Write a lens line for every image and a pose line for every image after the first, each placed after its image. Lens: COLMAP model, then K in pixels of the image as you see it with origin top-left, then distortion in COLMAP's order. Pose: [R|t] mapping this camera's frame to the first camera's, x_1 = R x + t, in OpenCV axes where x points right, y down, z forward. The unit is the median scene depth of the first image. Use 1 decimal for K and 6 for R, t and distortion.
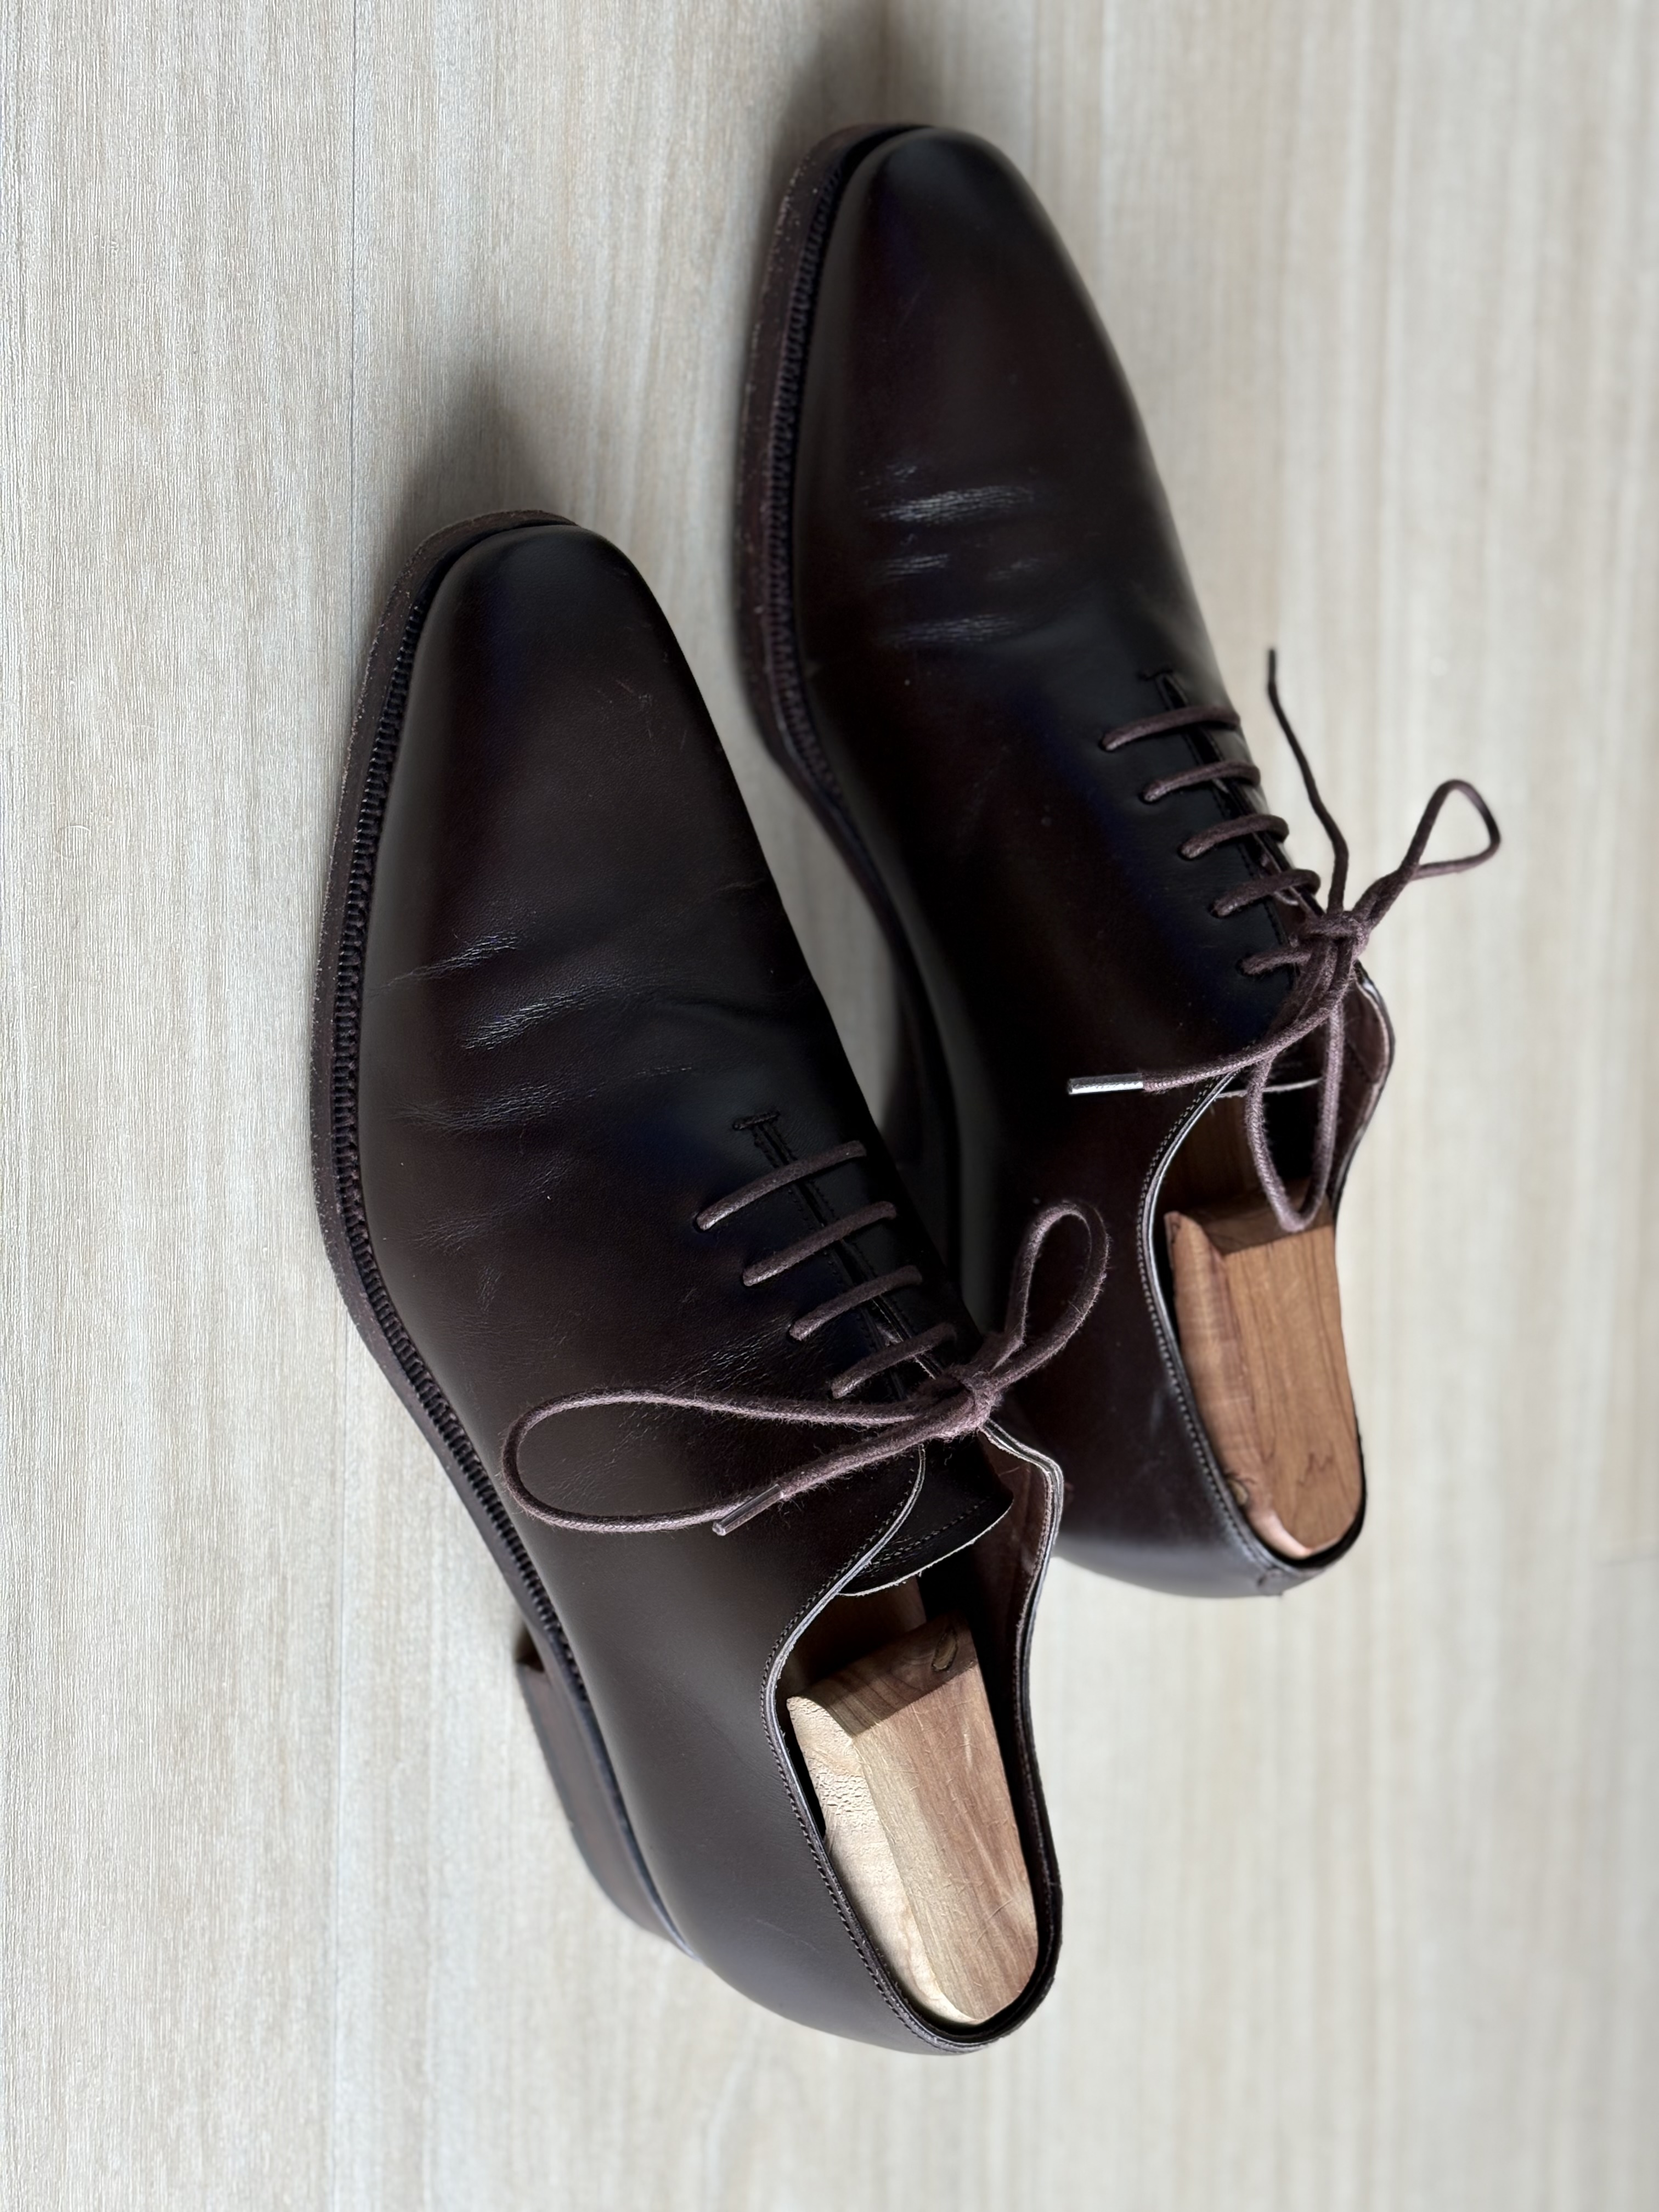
lens RADIAL K [[3276.6, 0, 828.4], [0, 3276.6, 1115.3], [0, 0, 1]] dist [0.193030, -0.682714]
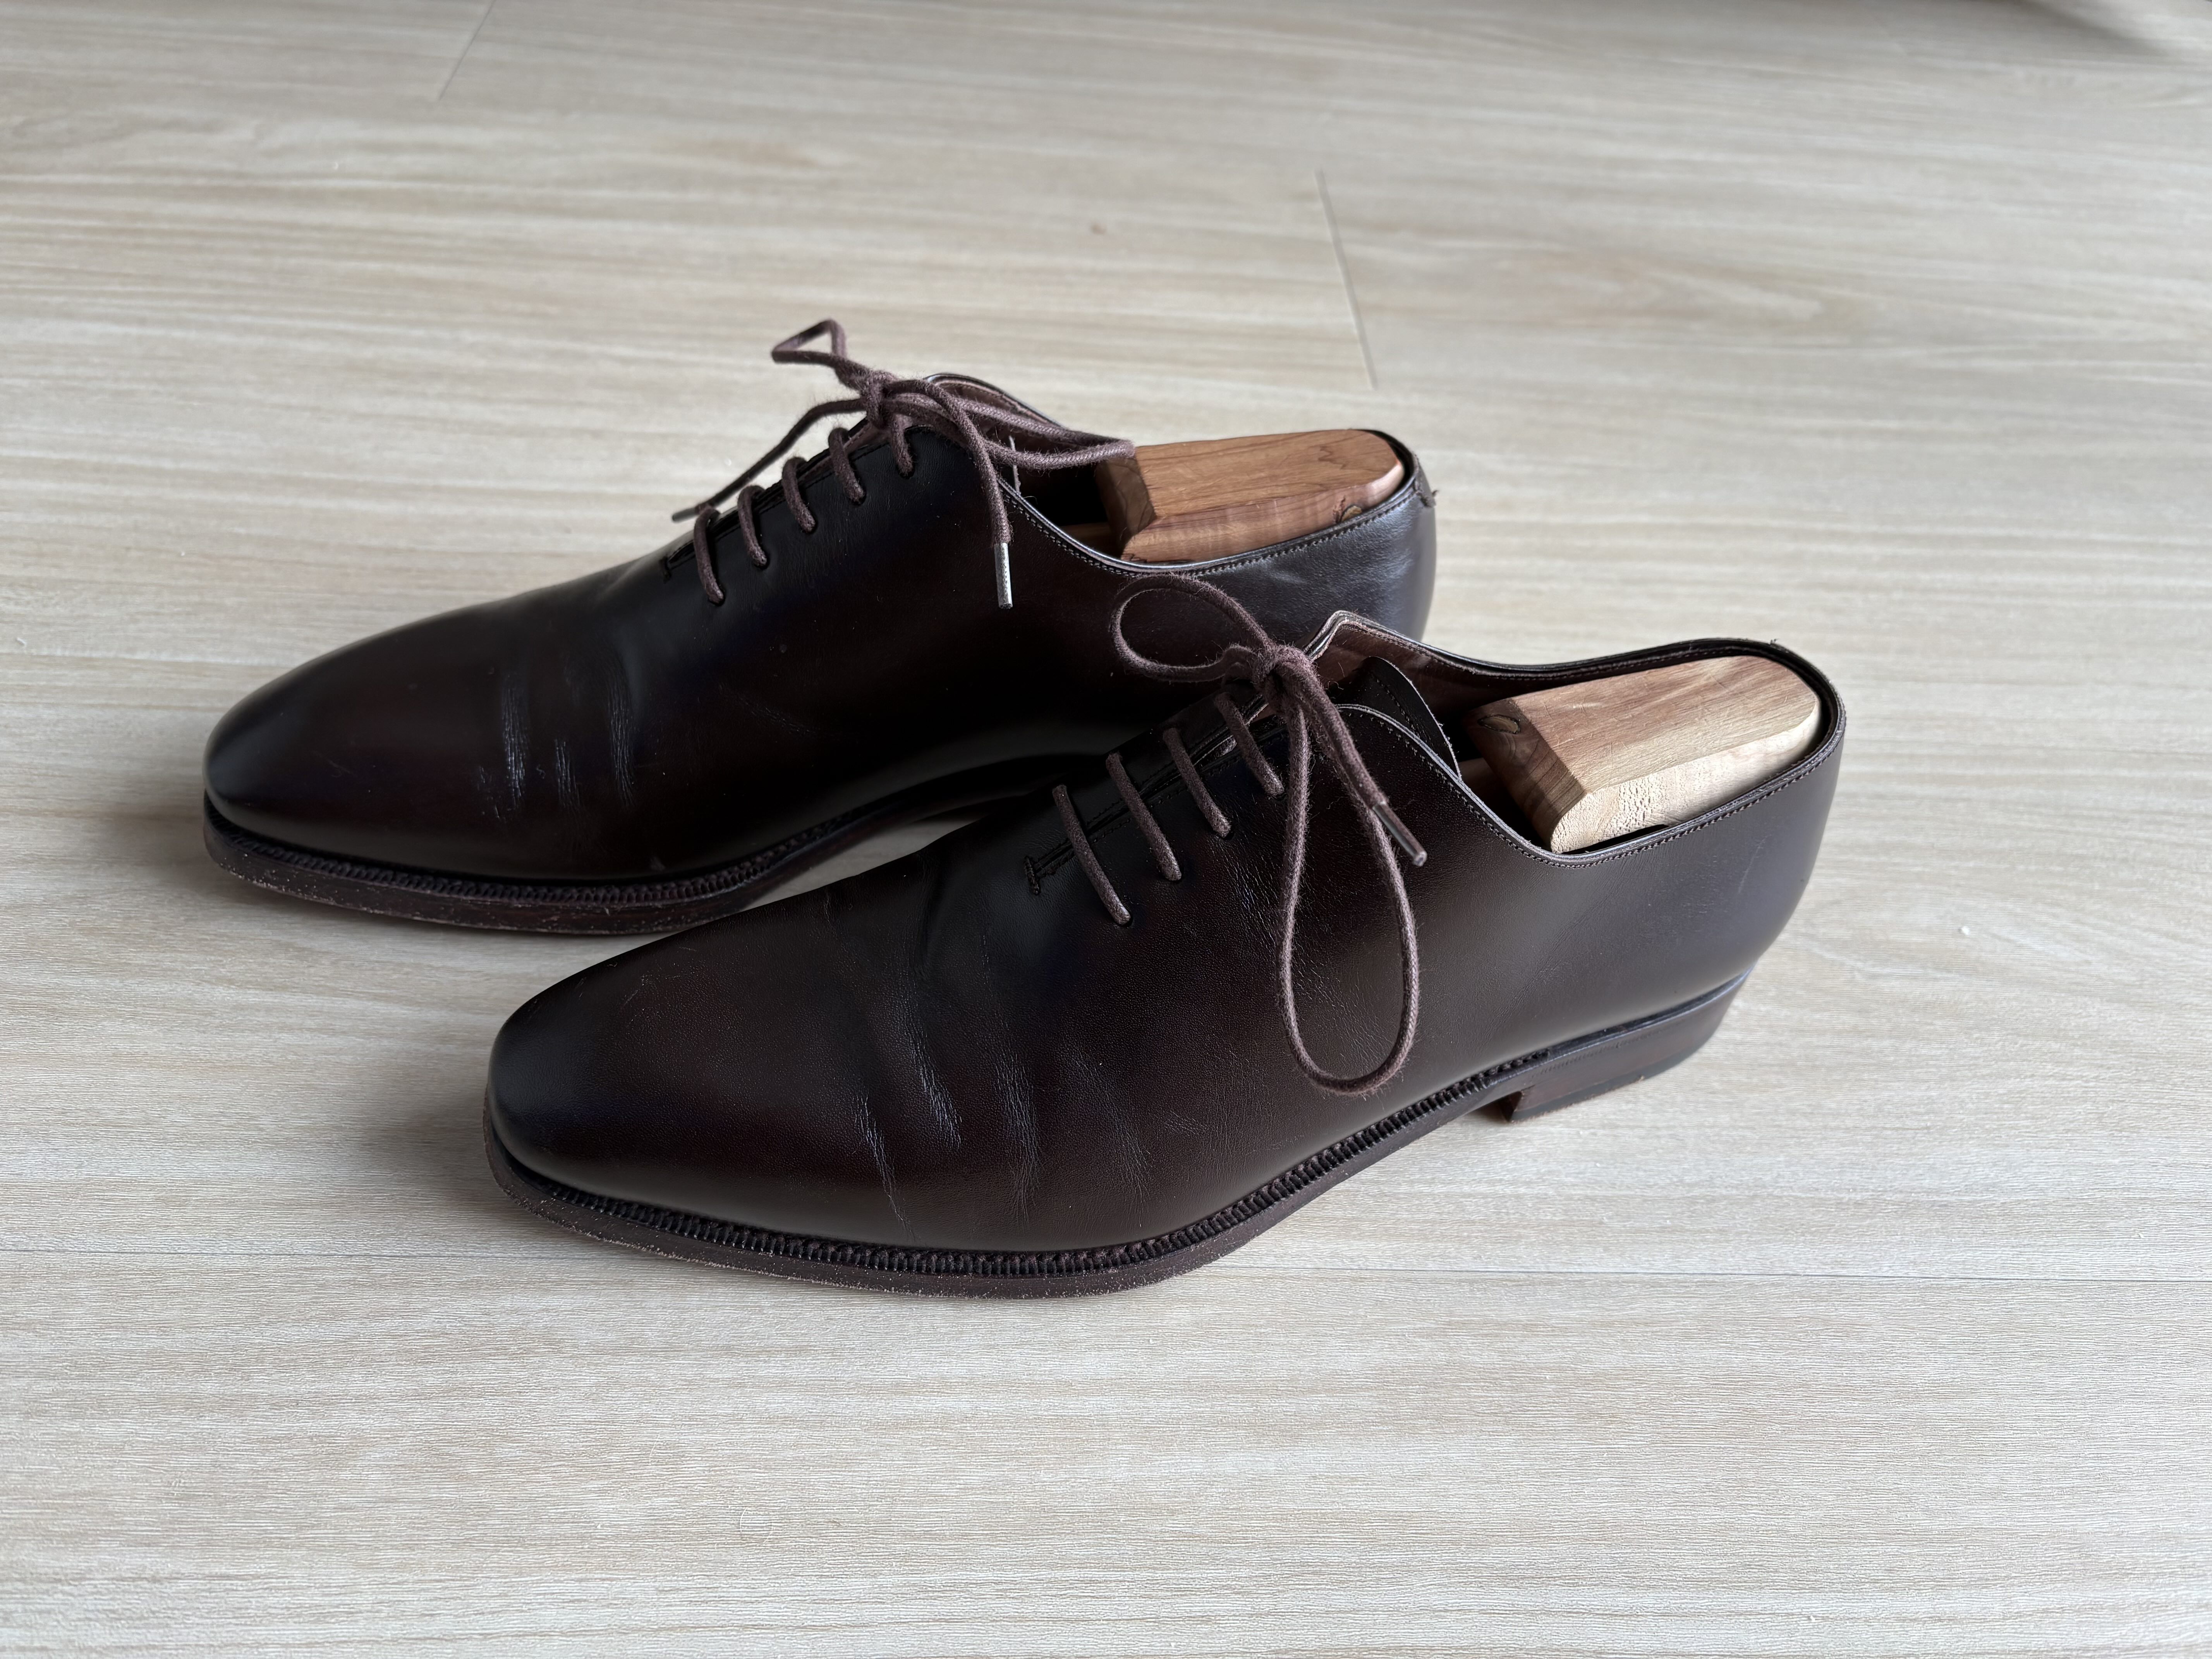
lens RADIAL K [[1688.1, 0, 1121.6], [0, 1688.1, 837.5], [0, 0, 1]] dist [0.000627, 0.006309]
pose [[0.000502, -0.989176, 0.146731, -0.089036], [0.999978, 0.001459, 0.006413, 0.027358], [-0.006557, 0.146724, 0.989156, 0.427233]]
